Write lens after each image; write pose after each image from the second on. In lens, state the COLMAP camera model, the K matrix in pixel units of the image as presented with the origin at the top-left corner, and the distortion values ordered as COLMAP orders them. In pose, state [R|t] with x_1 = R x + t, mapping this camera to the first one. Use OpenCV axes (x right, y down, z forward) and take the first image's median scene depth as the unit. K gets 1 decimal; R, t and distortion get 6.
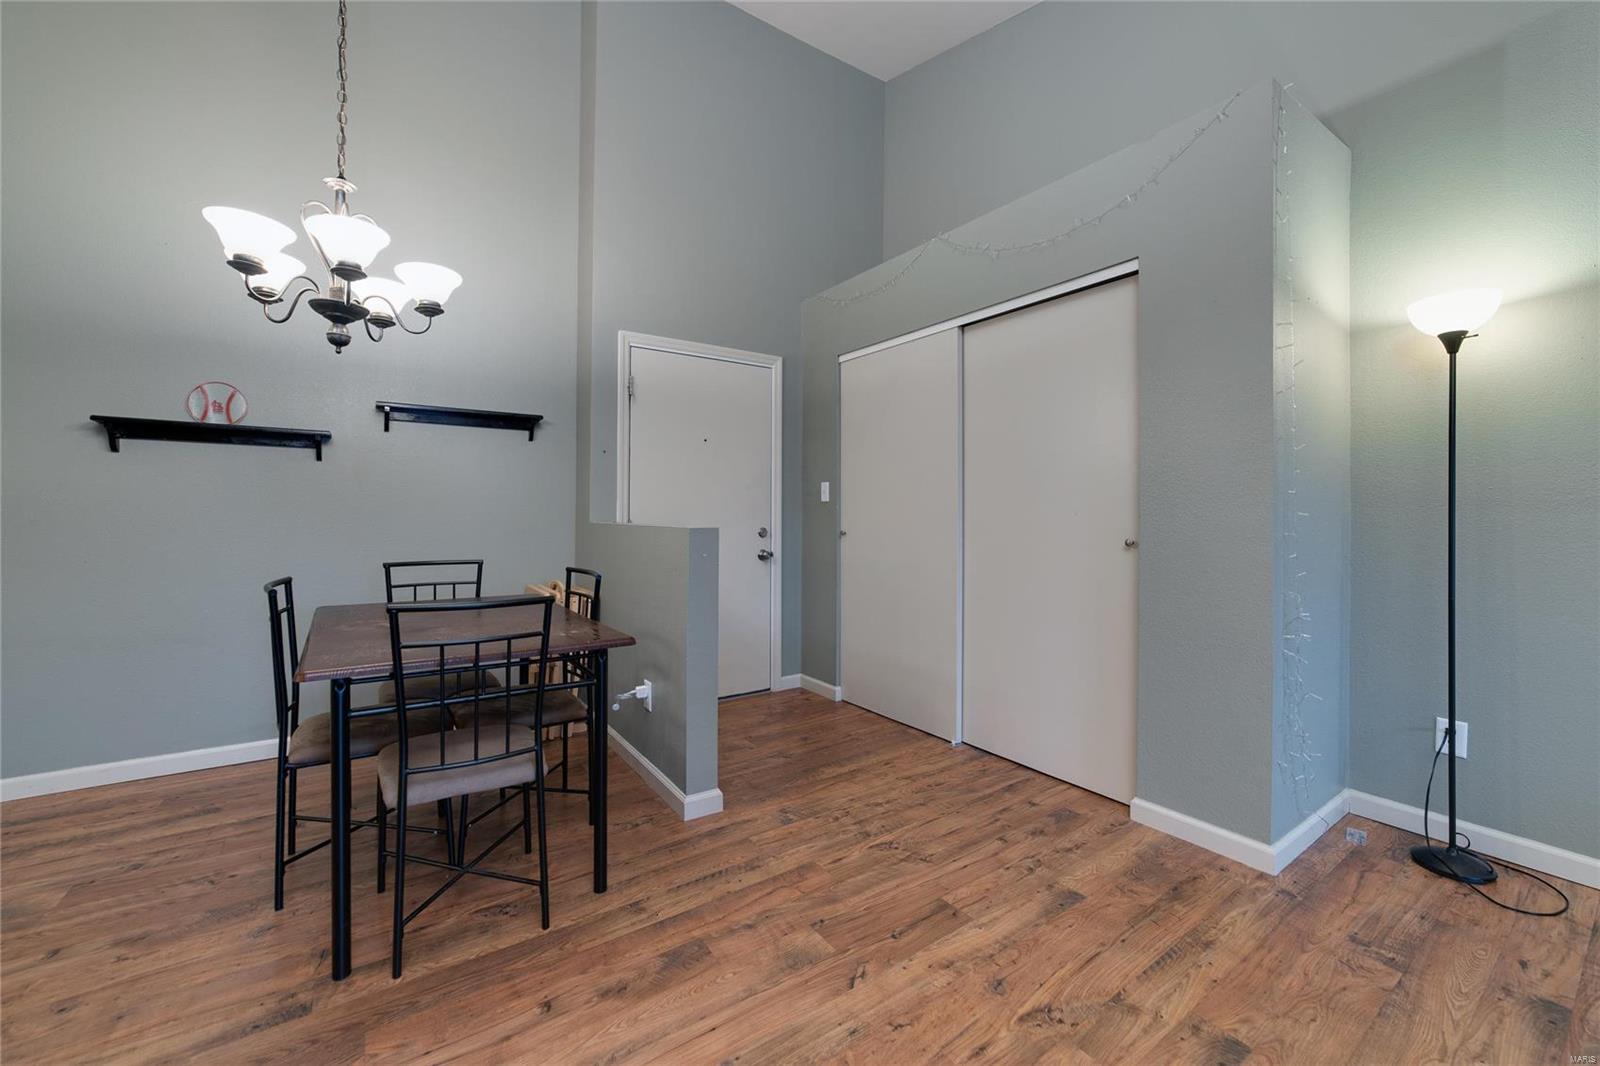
lens RADIAL K [[641.4, 0, 802.5], [0, 641.4, 511.1], [0, 0, 1]] dist [-0.000804, -0.000200]
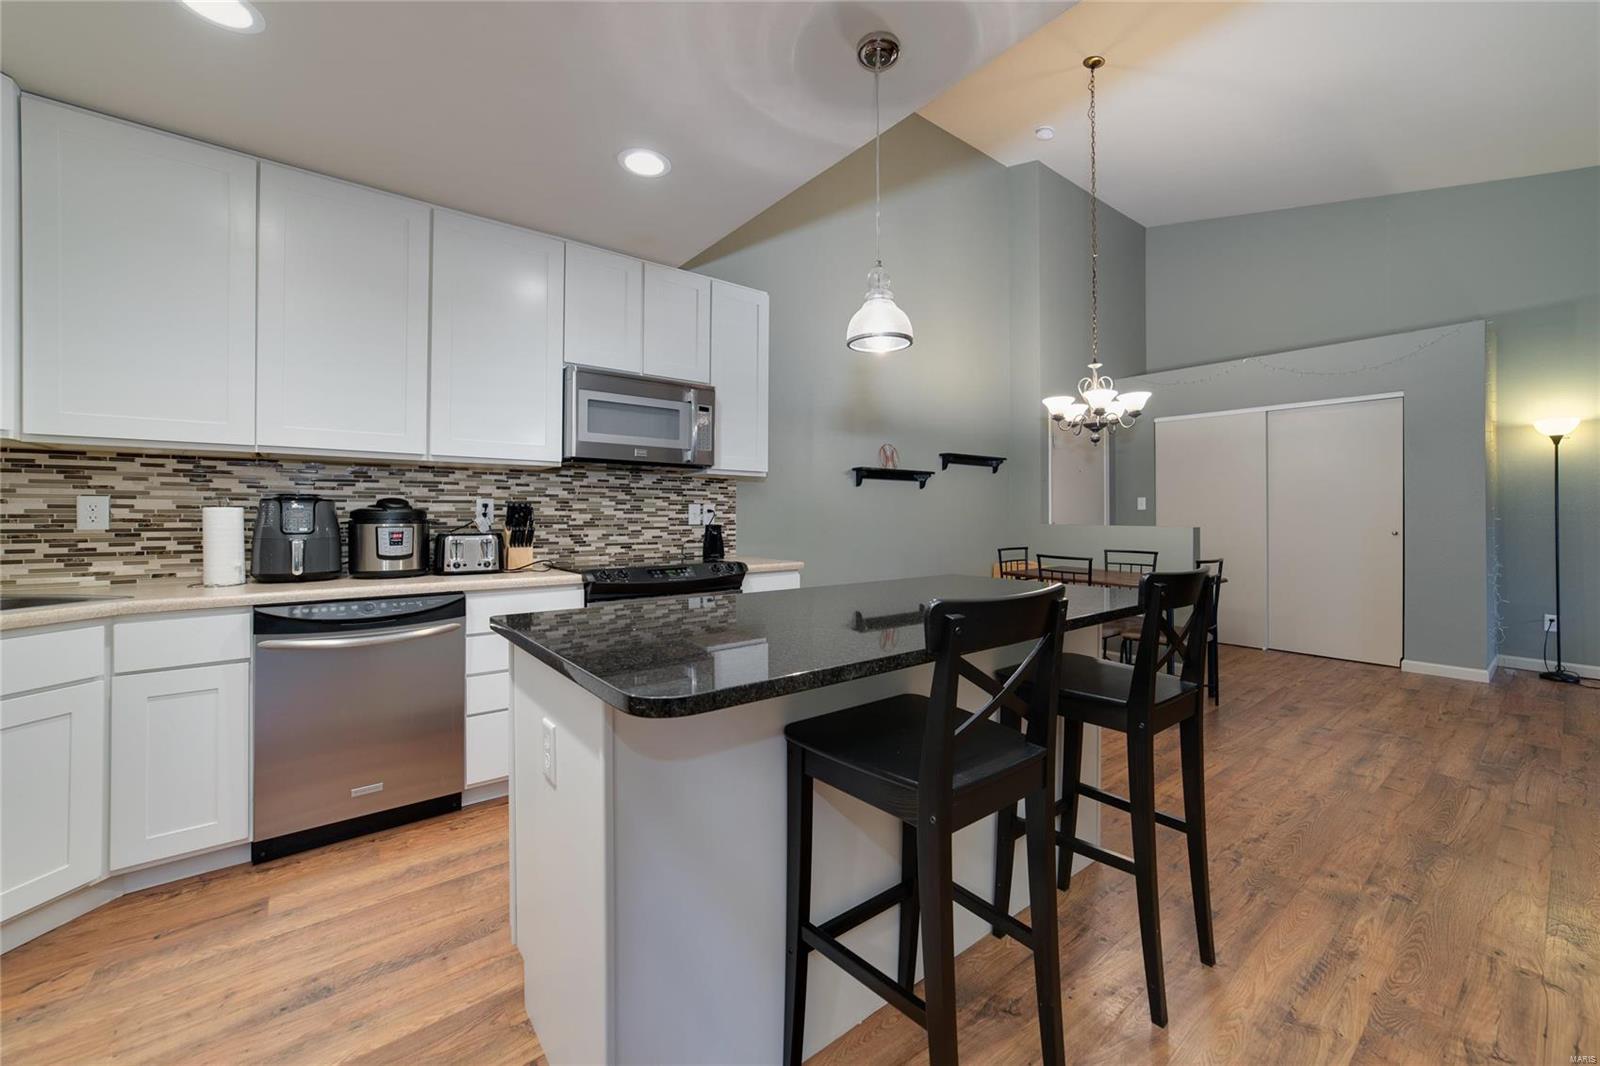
lens RADIAL K [[626.0, 0, 829.0], [0, 626.0, 533.3], [0, 0, 1]] dist [-0.014842, 0.002894]
pose [[0.996799, -0.003470, 0.079877, -1.264846], [0.000242, 0.999184, 0.040382, -0.033018], [-0.079952, -0.040234, 0.995986, -0.687249]]
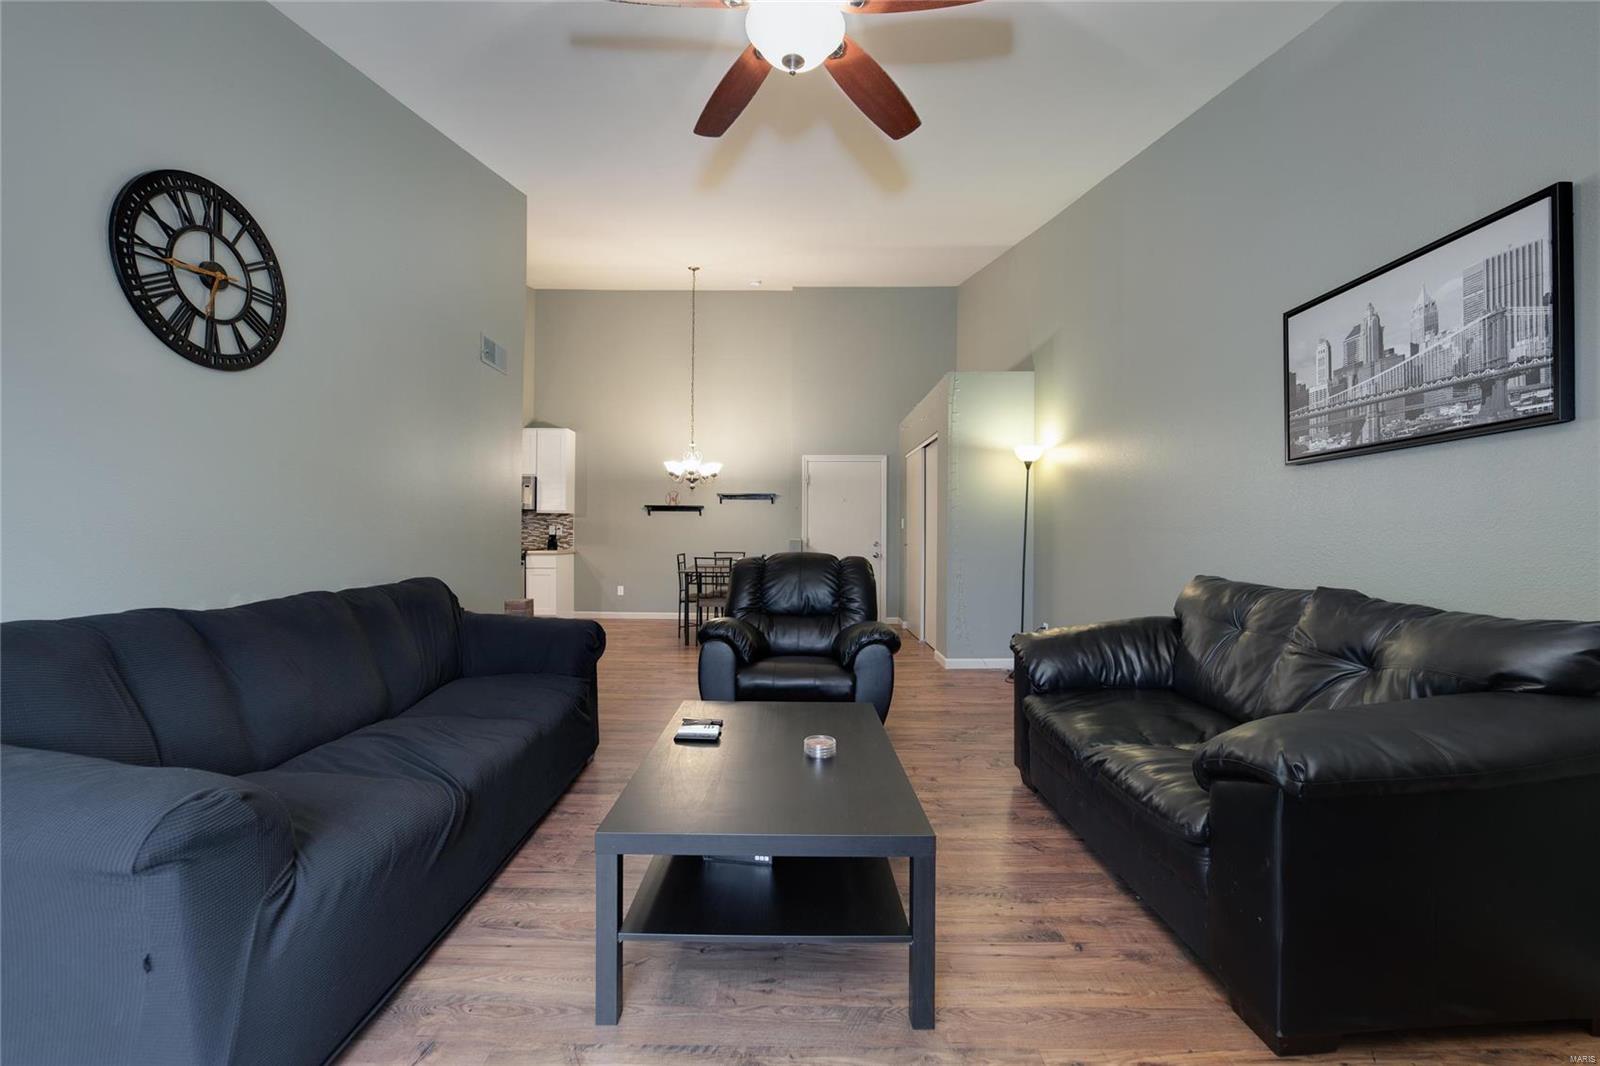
lens RADIAL K [[639.9, 0, 800.0], [0, 639.9, 533.0], [0, 0, 1]] dist [-0.000146, 0.000197]
pose [[0.831239, -0.001114, -0.555915, 1.337419], [0.002364, 0.999996, 0.001531, -0.006968], [0.555911, -0.002587, 0.831238, -1.249309]]
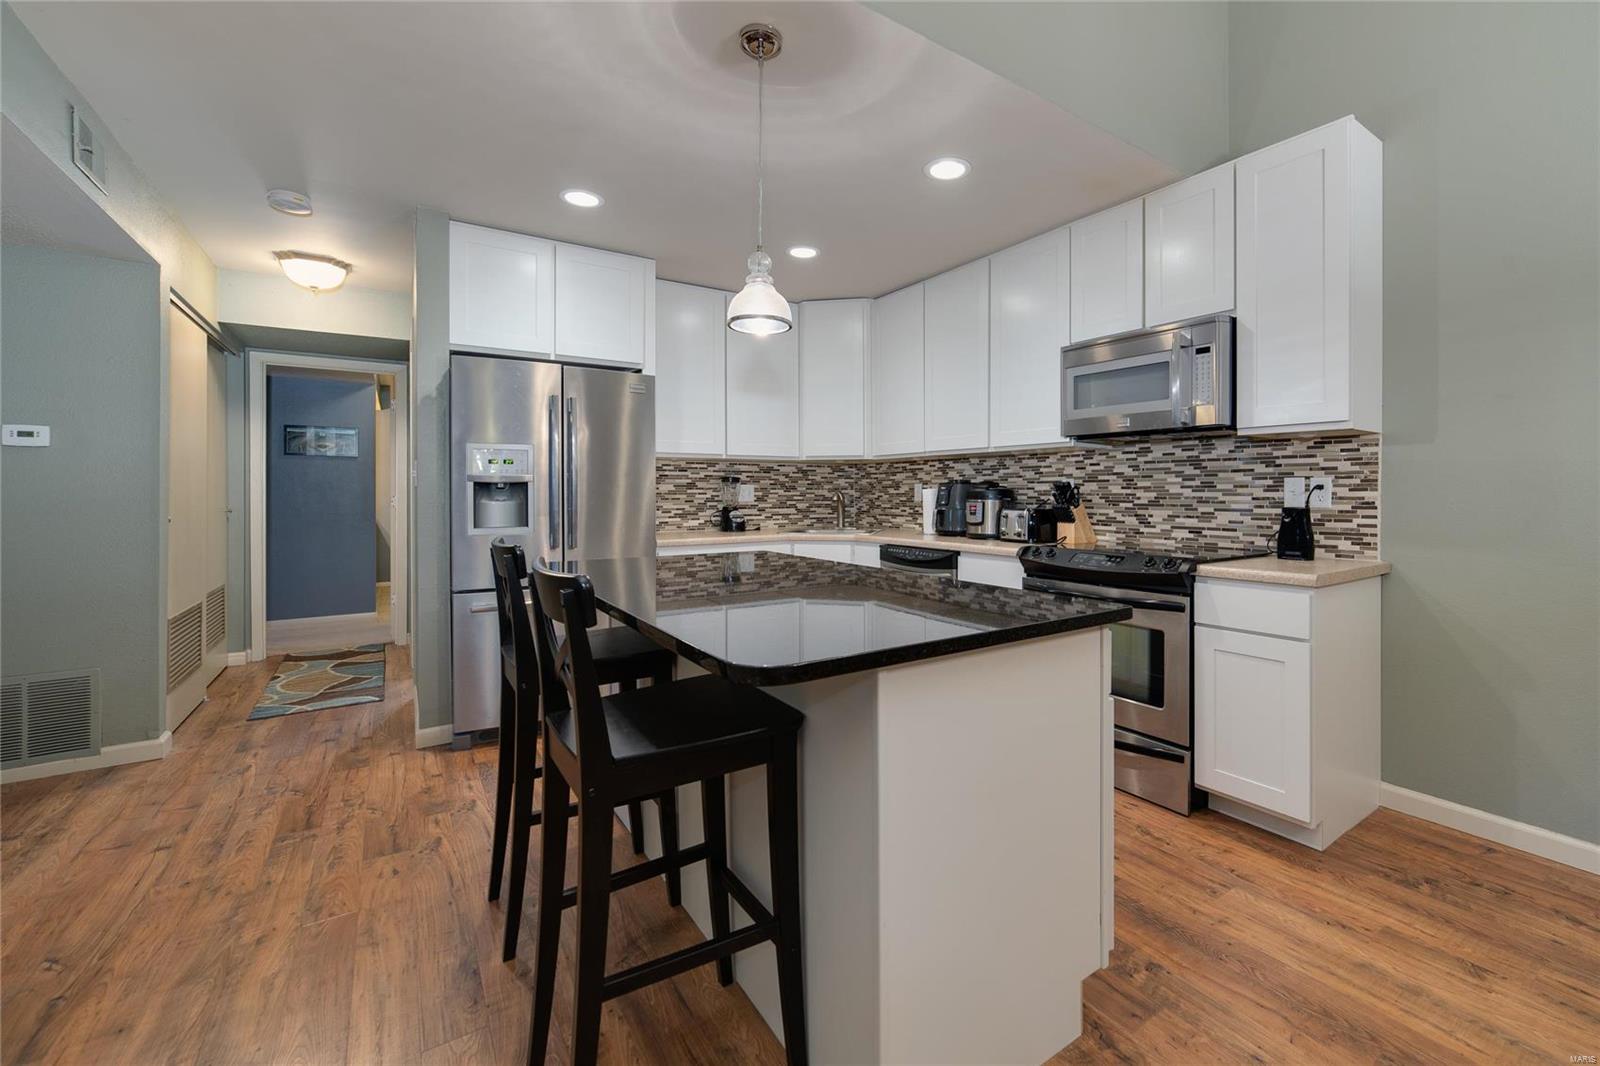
lens RADIAL K [[673.3, 0, 863.1], [0, 673.3, 496.9], [0, 0, 1]] dist [-0.018362, 0.000214]
pose [[0.010941, 0.001940, -0.999938, -0.449920], [0.008478, 0.999962, 0.002033, -0.019868], [0.999904, -0.008500, 0.010924, 0.043853]]
